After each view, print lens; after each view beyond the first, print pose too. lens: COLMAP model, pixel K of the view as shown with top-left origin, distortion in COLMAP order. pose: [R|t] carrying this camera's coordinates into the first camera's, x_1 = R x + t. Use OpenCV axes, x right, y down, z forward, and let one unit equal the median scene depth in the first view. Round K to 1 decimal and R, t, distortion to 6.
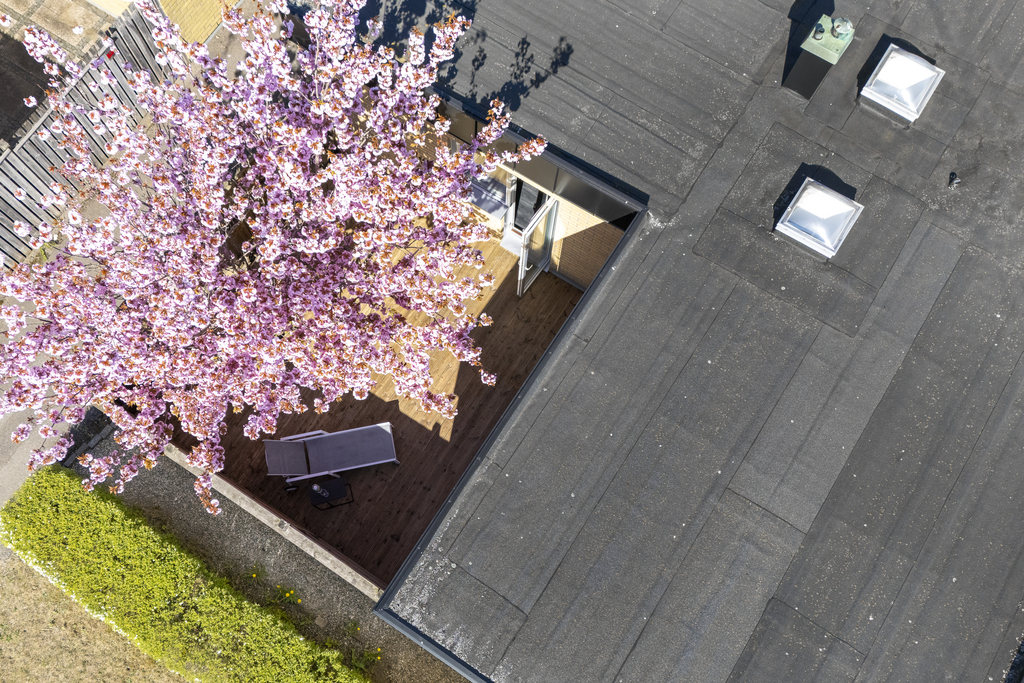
lens RADIAL K [[786.2, 0, 512.0], [0, 786.2, 341.5], [0, 0, 1]] dist [0.027177, -0.000619]
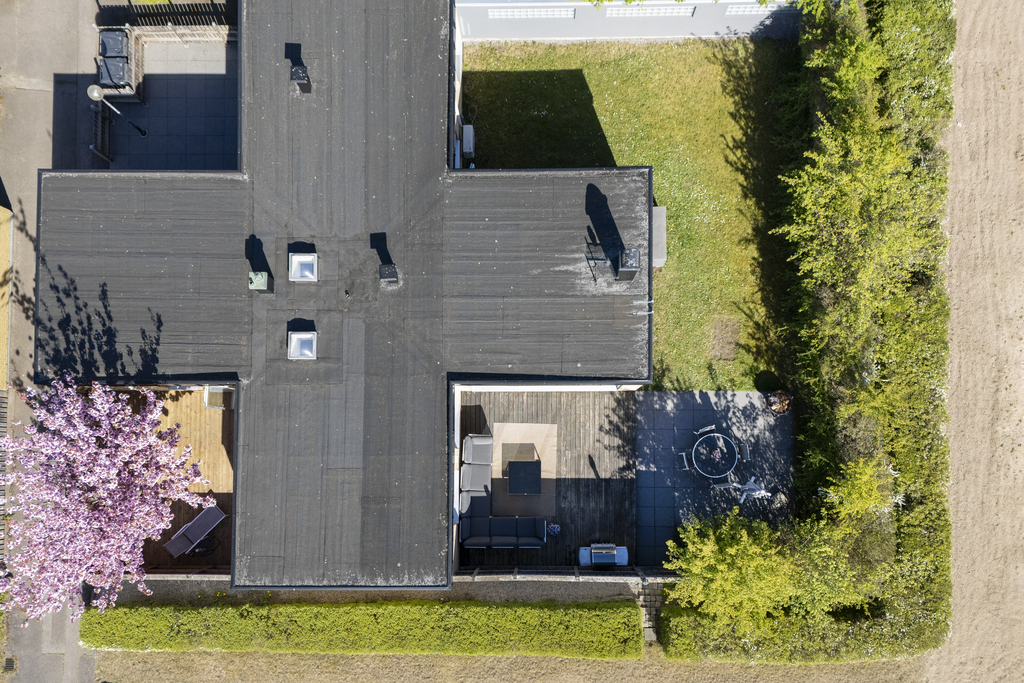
lens RADIAL K [[786.2, 0, 512.0], [0, 786.2, 341.5], [0, 0, 1]] dist [0.027177, -0.000619]
pose [[0.839117, -0.543813, 0.012249, 0.865802], [0.530004, 0.822461, 0.206526, -0.312266], [-0.122386, -0.166808, 0.978364, -1.275255]]
